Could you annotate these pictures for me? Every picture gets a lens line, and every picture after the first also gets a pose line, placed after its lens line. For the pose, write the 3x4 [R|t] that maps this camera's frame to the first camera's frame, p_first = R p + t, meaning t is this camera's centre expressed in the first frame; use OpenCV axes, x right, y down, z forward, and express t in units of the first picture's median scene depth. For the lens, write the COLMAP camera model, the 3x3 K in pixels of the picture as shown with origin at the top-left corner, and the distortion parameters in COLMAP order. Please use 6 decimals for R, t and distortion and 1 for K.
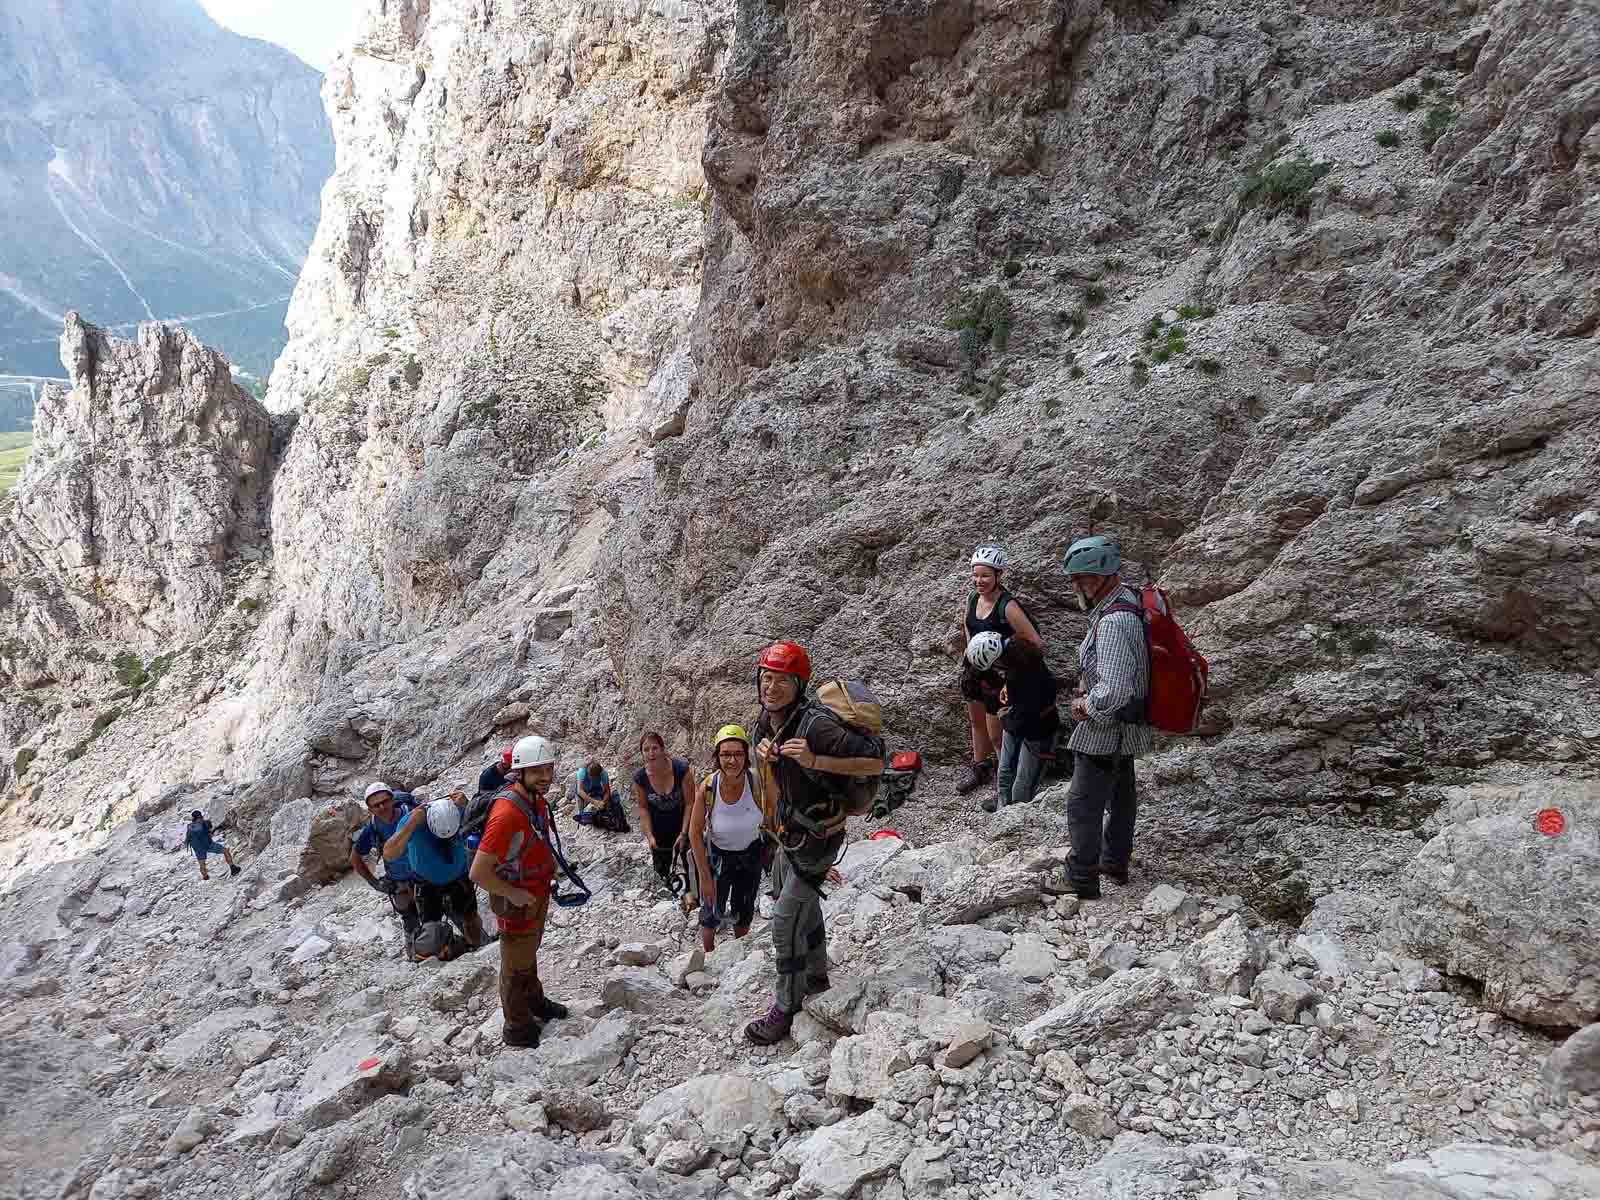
lens RADIAL K [[1194.1, 0, 802.2], [0, 1194.1, 643.3], [0, 0, 1]] dist [0.041357, -0.030301]
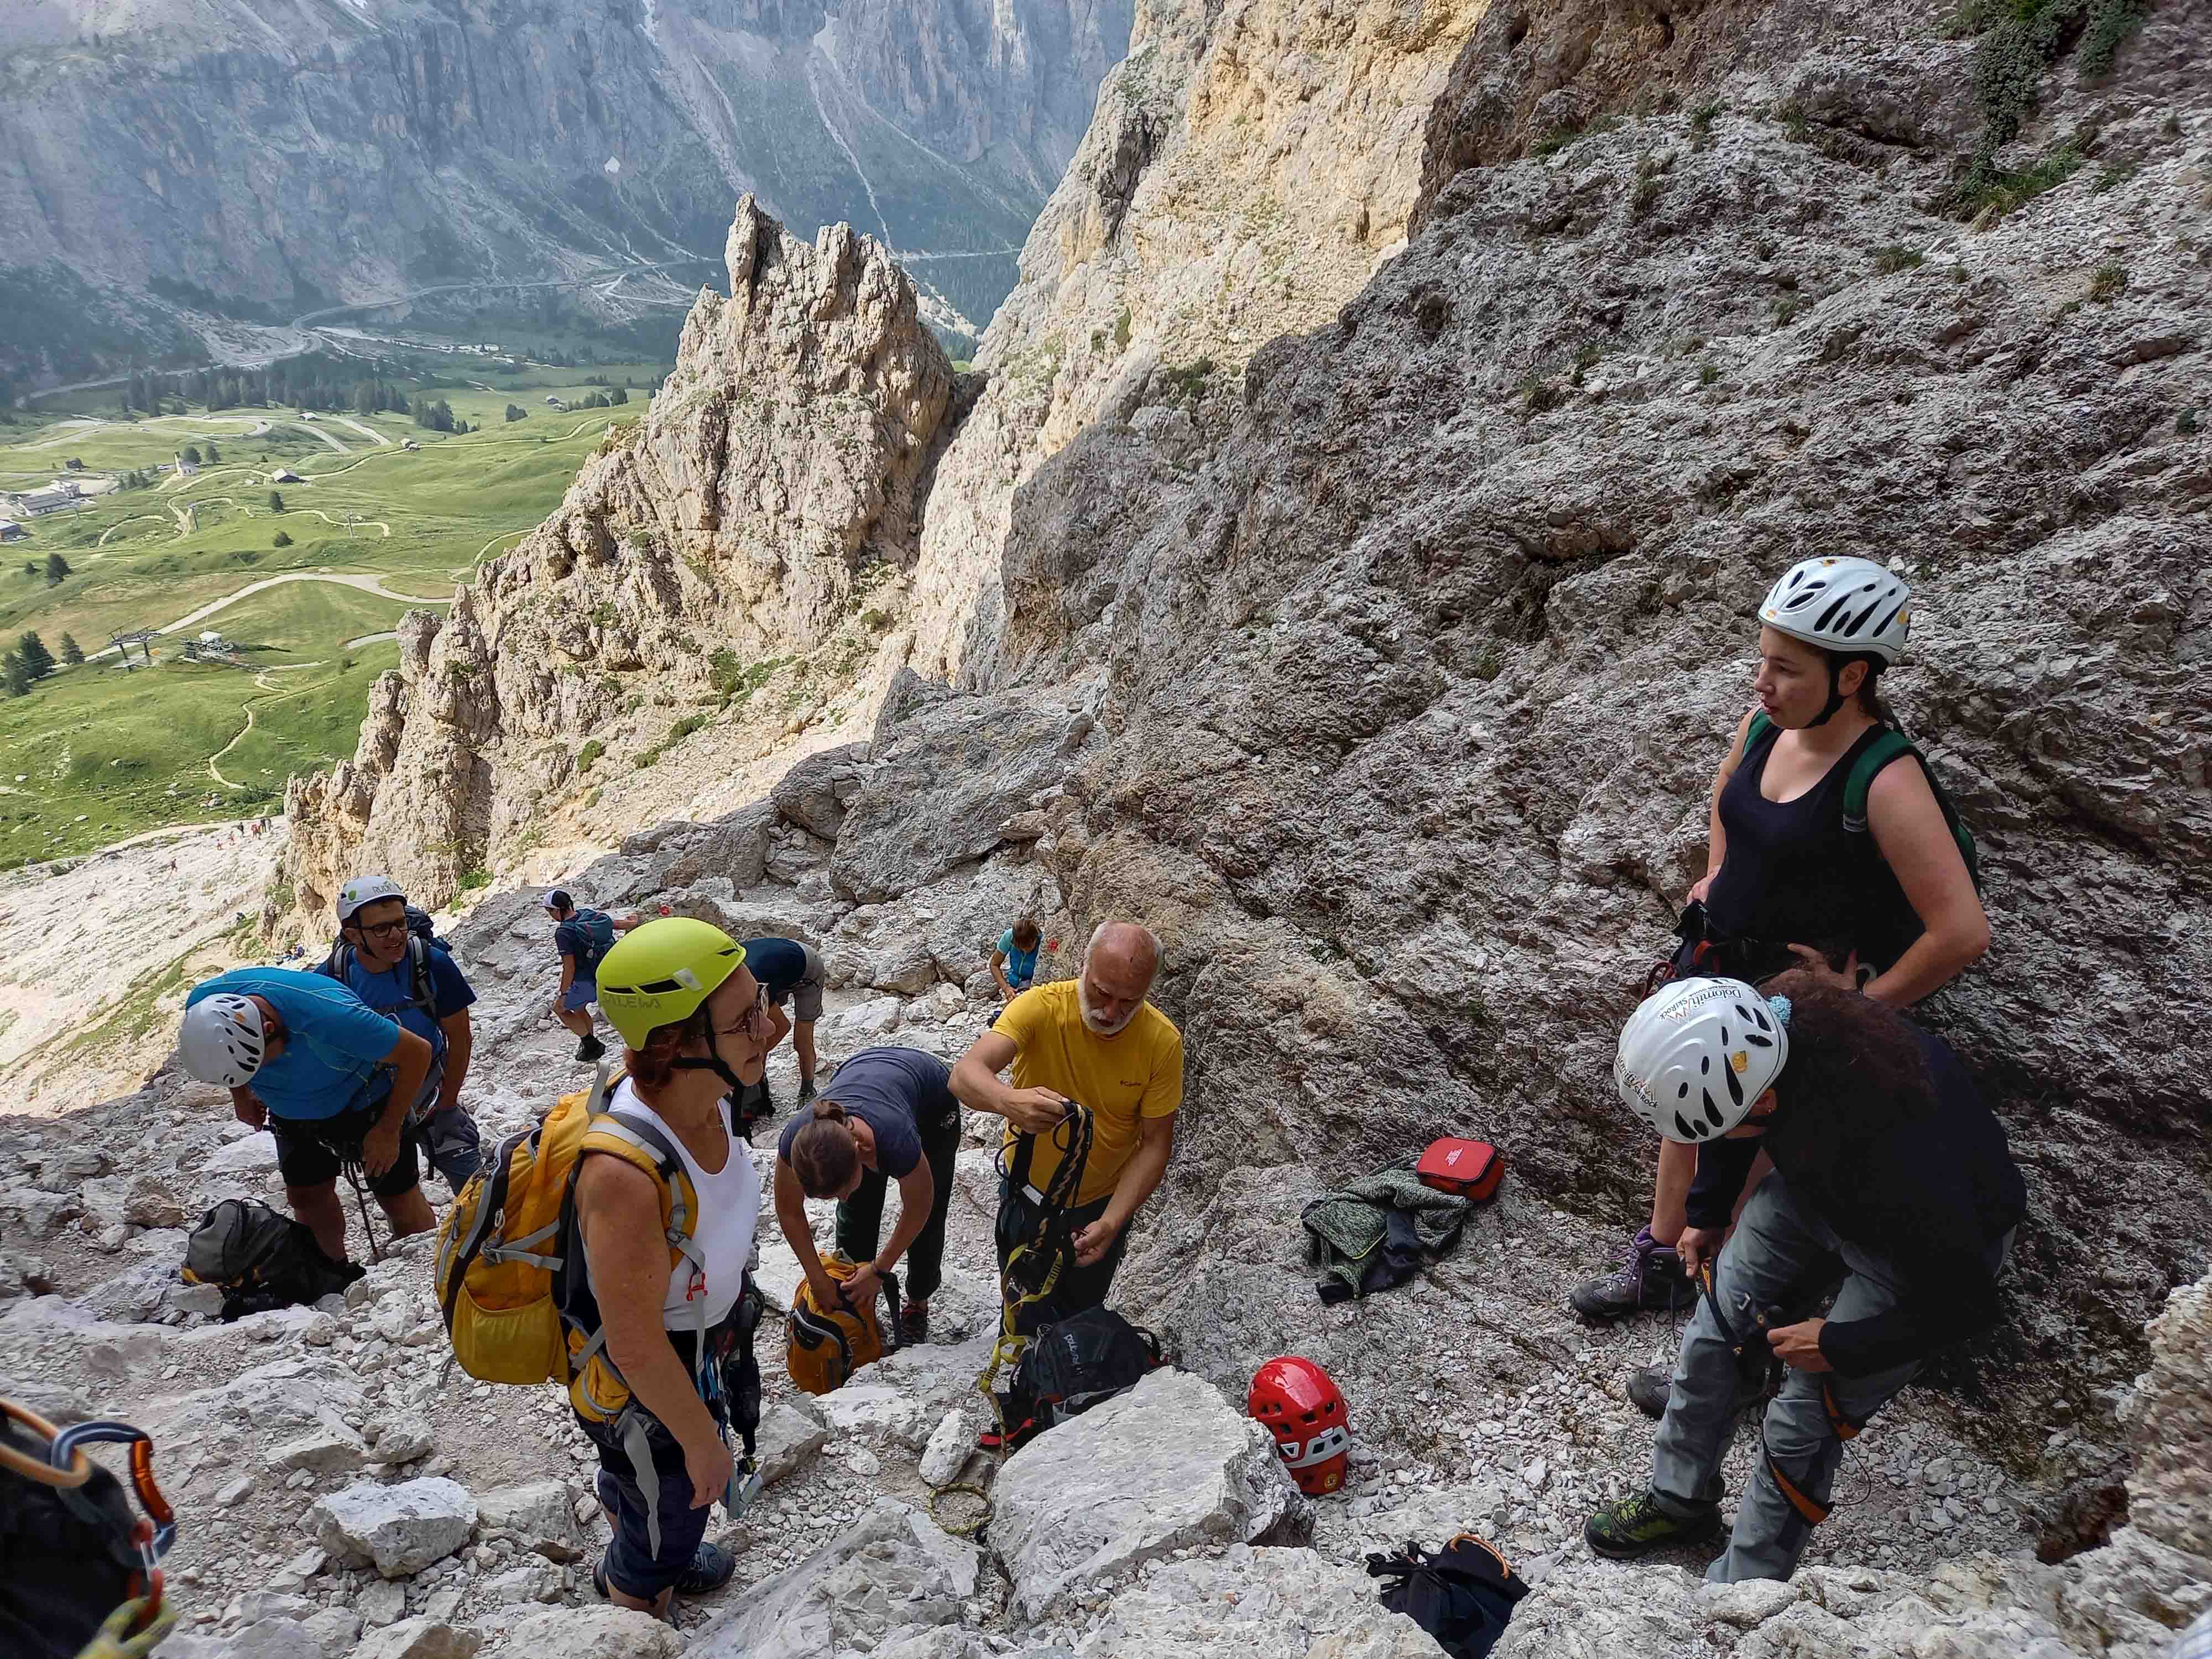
lens RADIAL K [[1650.8, 0, 1091.8], [0, 1650.8, 864.0], [0, 0, 1]] dist [0.041357, -0.030301]
pose [[0.923778, 0.240629, -0.297879, 0.023885], [-0.225960, 0.970569, 0.083289, -0.000266], [0.309154, -0.009631, 0.950963, 0.110878]]
